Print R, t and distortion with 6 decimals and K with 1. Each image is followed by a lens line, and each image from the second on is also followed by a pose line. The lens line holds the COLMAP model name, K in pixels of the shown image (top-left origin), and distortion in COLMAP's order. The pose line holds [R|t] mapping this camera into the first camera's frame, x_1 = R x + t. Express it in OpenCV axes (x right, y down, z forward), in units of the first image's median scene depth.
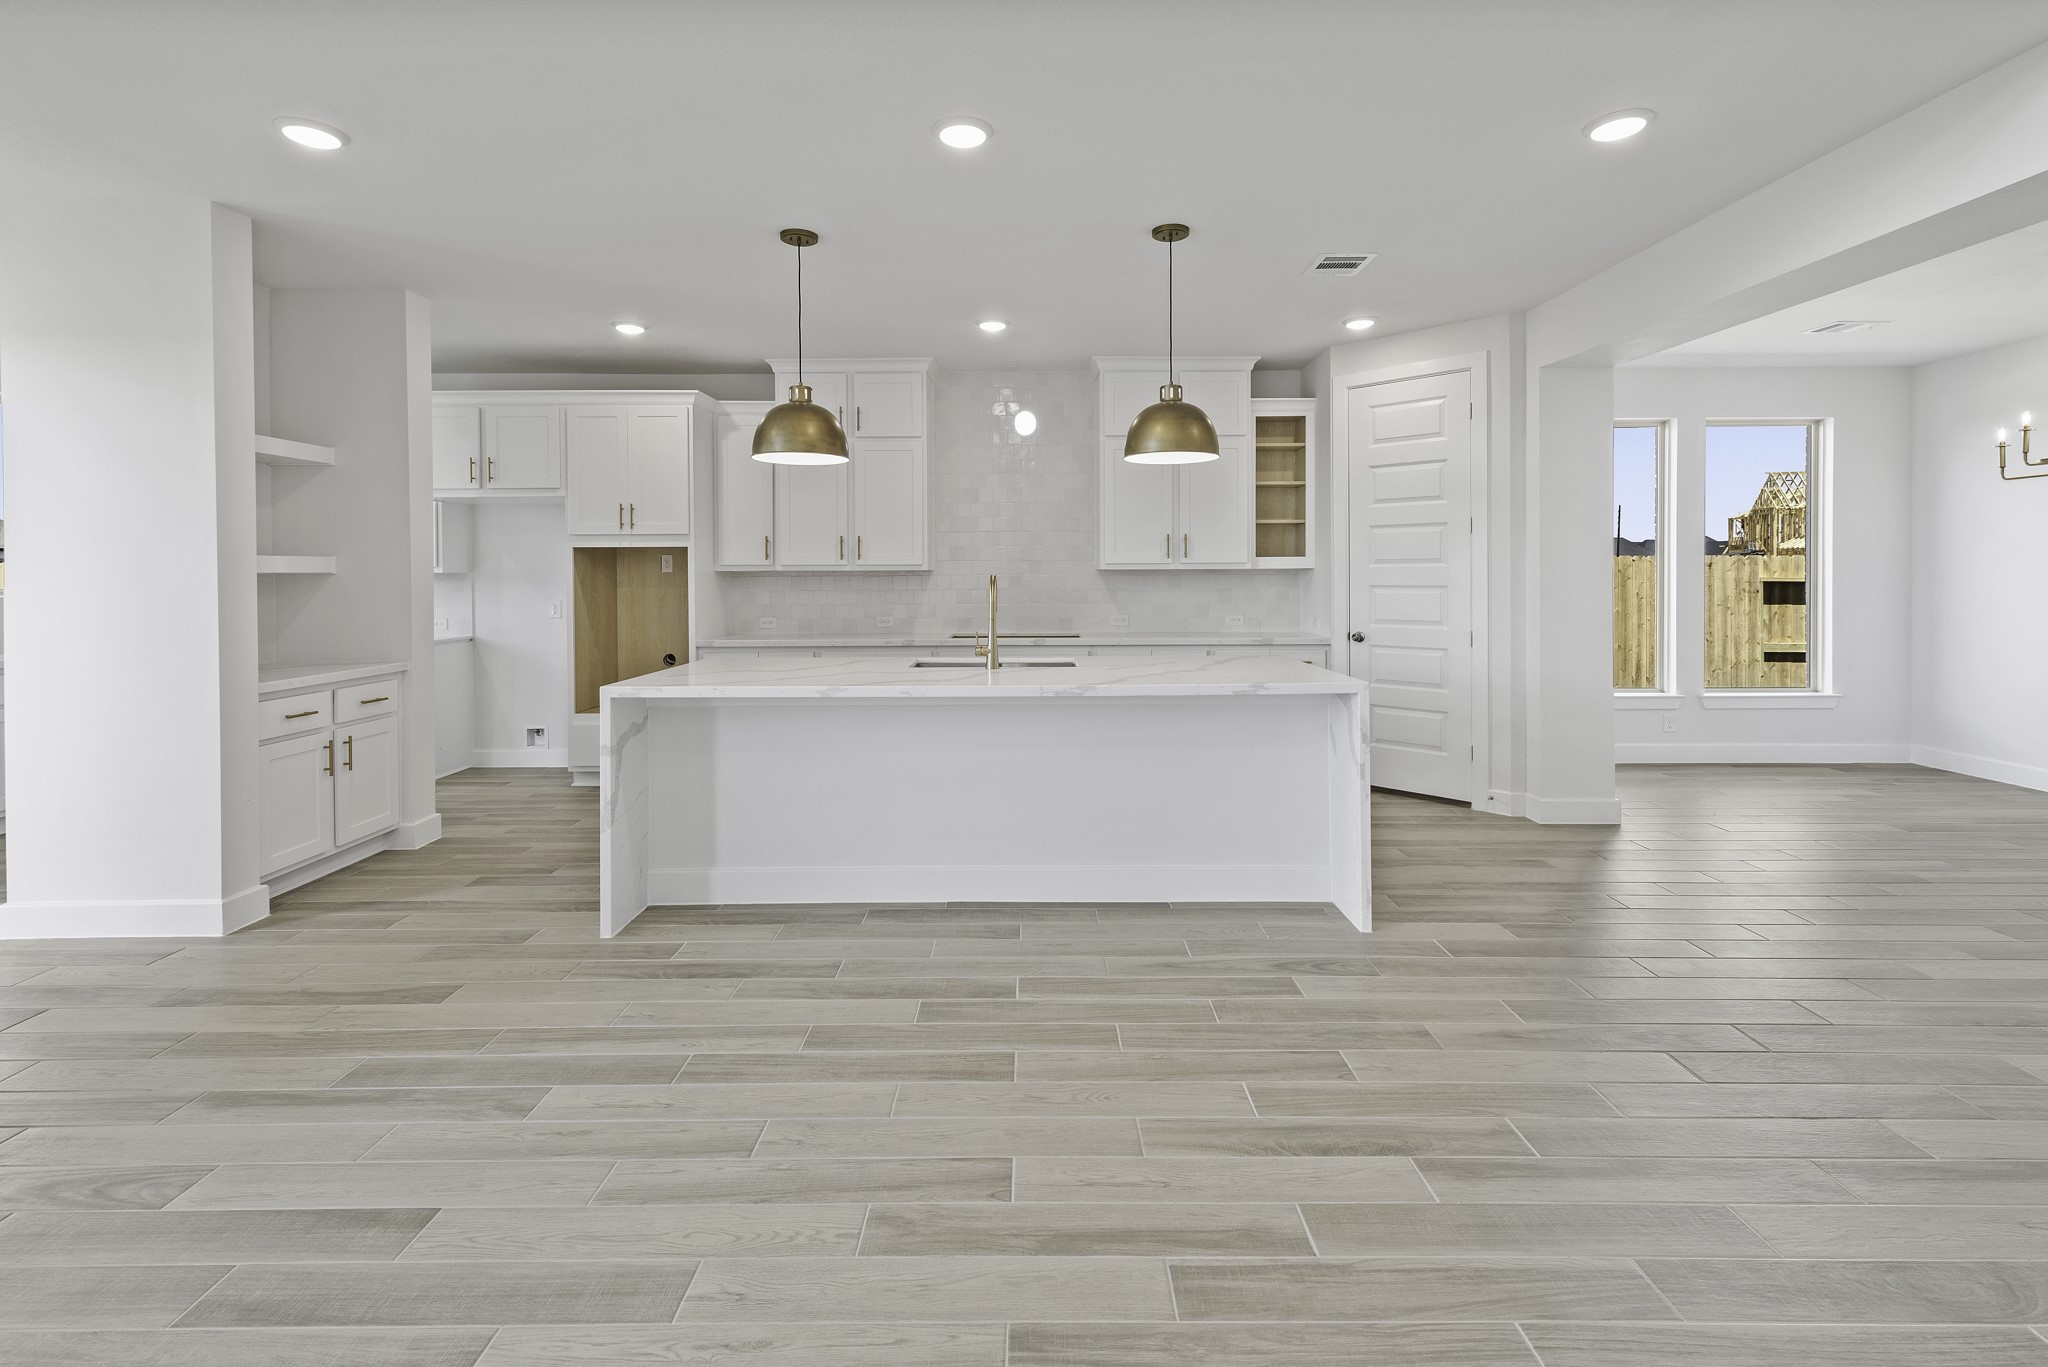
lens RADIAL K [[922.2, 0, 1025.3], [0, 922.2, 586.1], [0, 0, 1]] dist [0.012882, -0.000351]
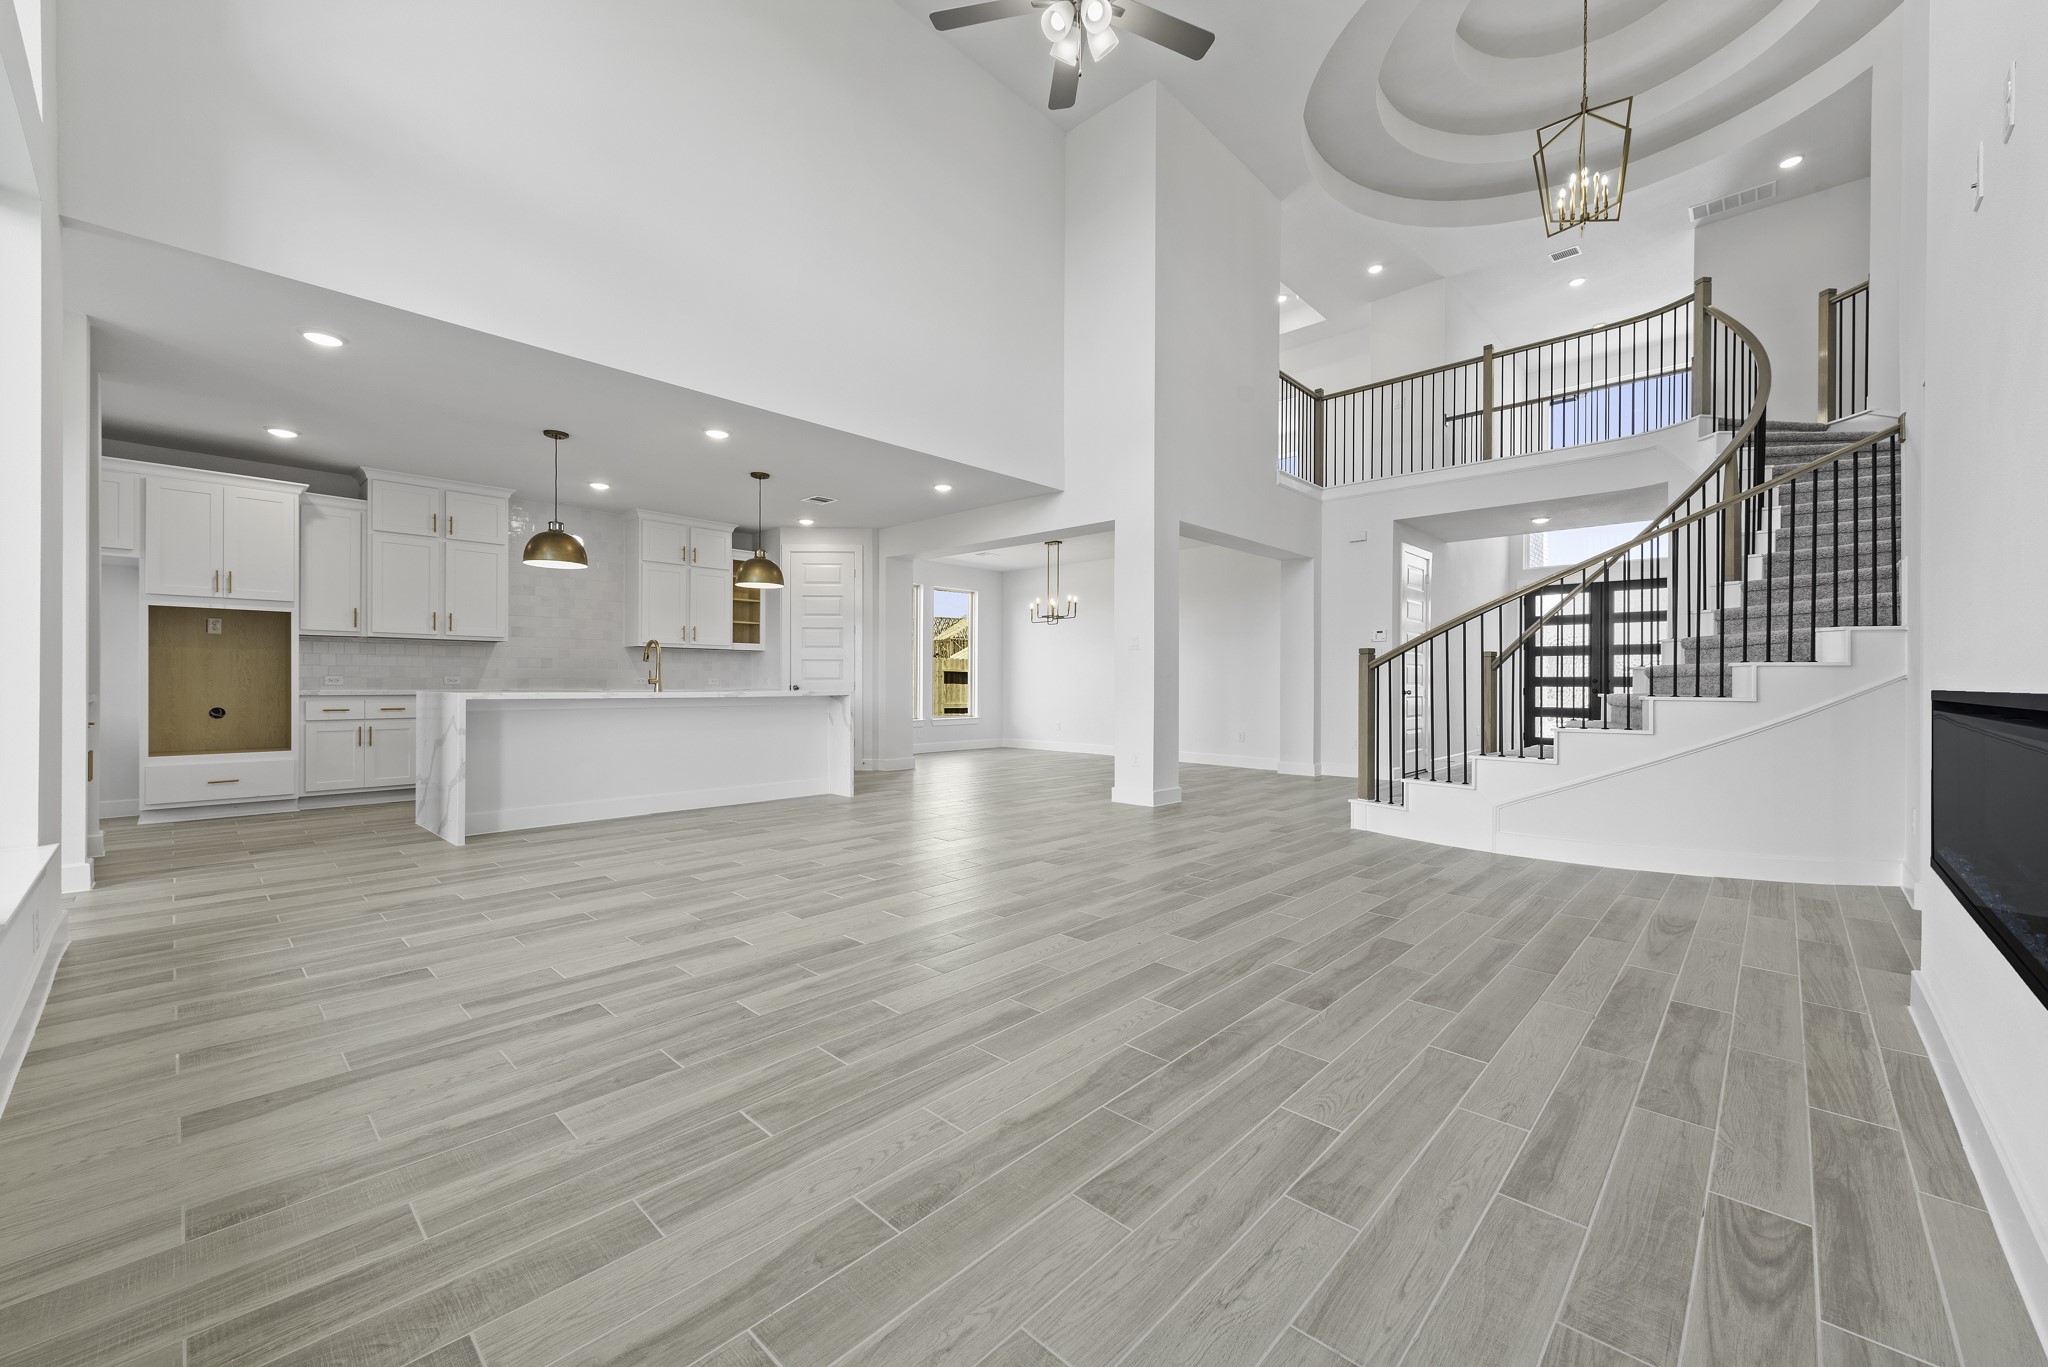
lens RADIAL K [[804.7, 0, 1039.4], [0, 804.7, 681.5], [0, 0, 1]] dist [0.010181, -0.003242]
pose [[0.677488, 0.008842, 0.735480, -0.553868], [0.000878, 0.999917, -0.012829, 0.072346], [-0.735533, 0.009337, 0.677425, -0.501062]]
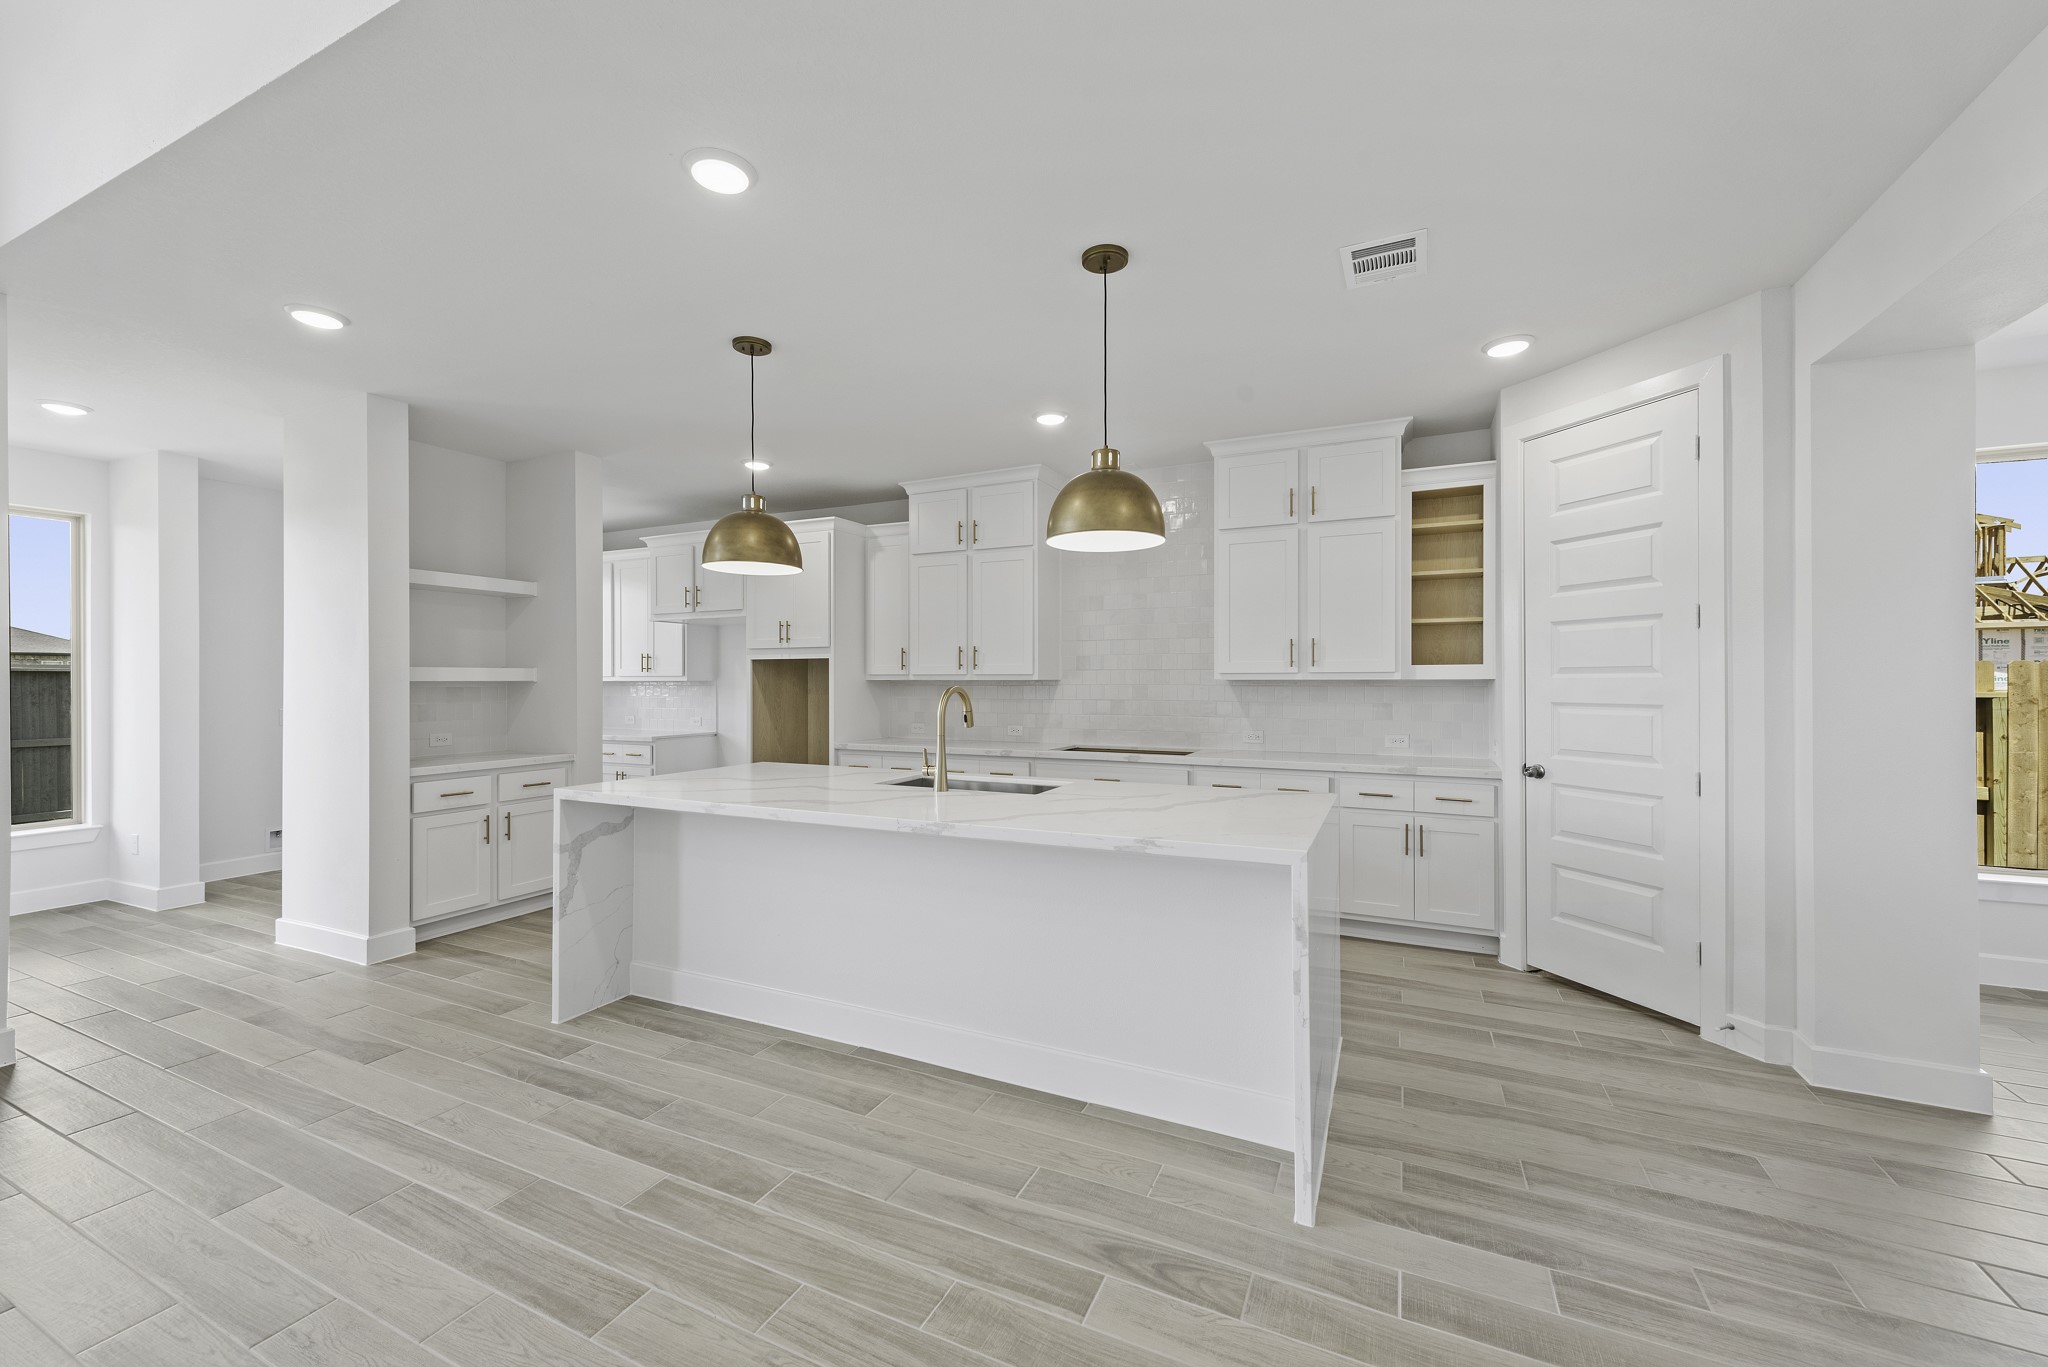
lens RADIAL K [[804.7, 0, 1023.5], [0, 804.7, 685.2], [0, 0, 1]] dist [0.010181, -0.003242]
pose [[0.903547, 0.005777, -0.428451, 0.299812], [-0.009365, 0.999937, -0.006266, -0.007591], [0.428388, 0.009674, 0.903543, 0.262742]]
